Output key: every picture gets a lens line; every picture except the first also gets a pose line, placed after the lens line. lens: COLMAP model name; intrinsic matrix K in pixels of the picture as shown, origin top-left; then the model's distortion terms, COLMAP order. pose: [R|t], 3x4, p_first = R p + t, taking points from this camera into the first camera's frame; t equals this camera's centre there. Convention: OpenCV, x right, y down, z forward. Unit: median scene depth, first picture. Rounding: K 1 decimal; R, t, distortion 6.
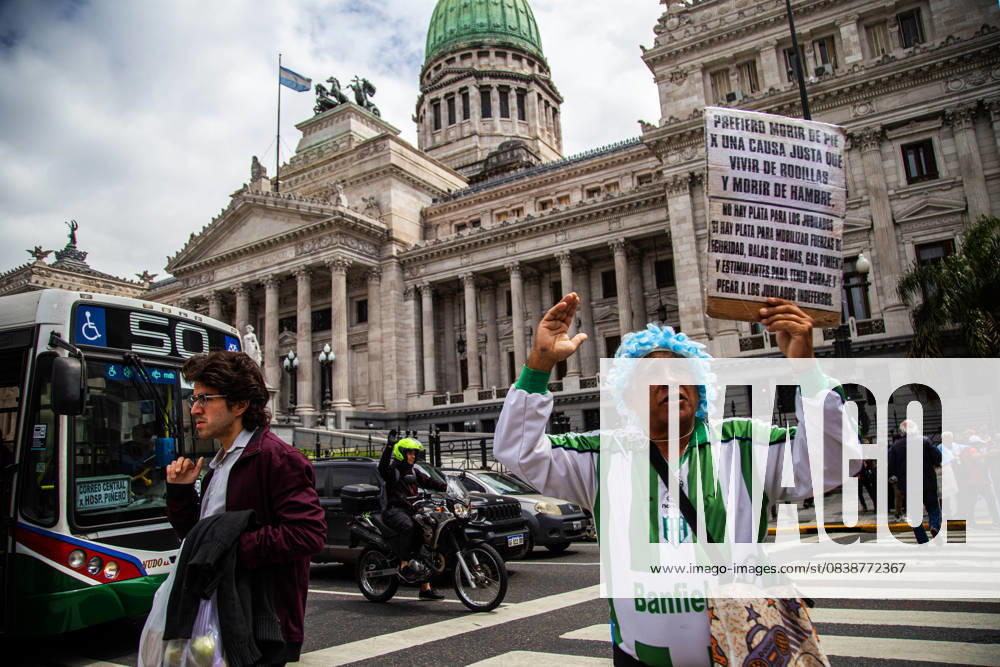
lens RADIAL K [[711.2, 0, 500.0], [0, 711.2, 333.5], [0, 0, 1]] dist [-0.134301, 0.108808]
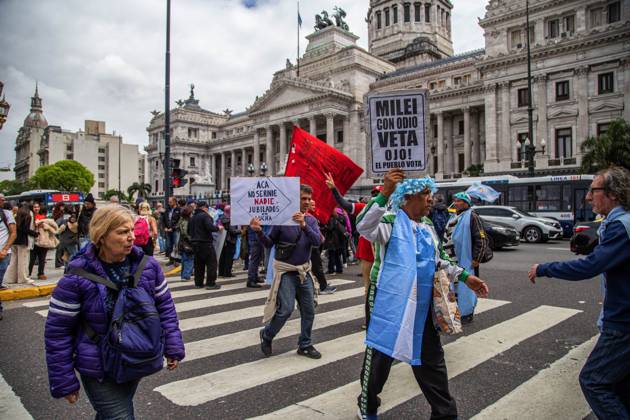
lens RADIAL K [[448.1, 0, 315.0], [0, 448.1, 210.0], [0, 0, 1]] dist [-0.134301, 0.108808]
pose [[0.974804, 0.048293, -0.217772, 0.026761], [-0.008496, 0.983612, 0.180097, -0.054556], [0.222901, -0.173709, 0.959240, -0.299180]]
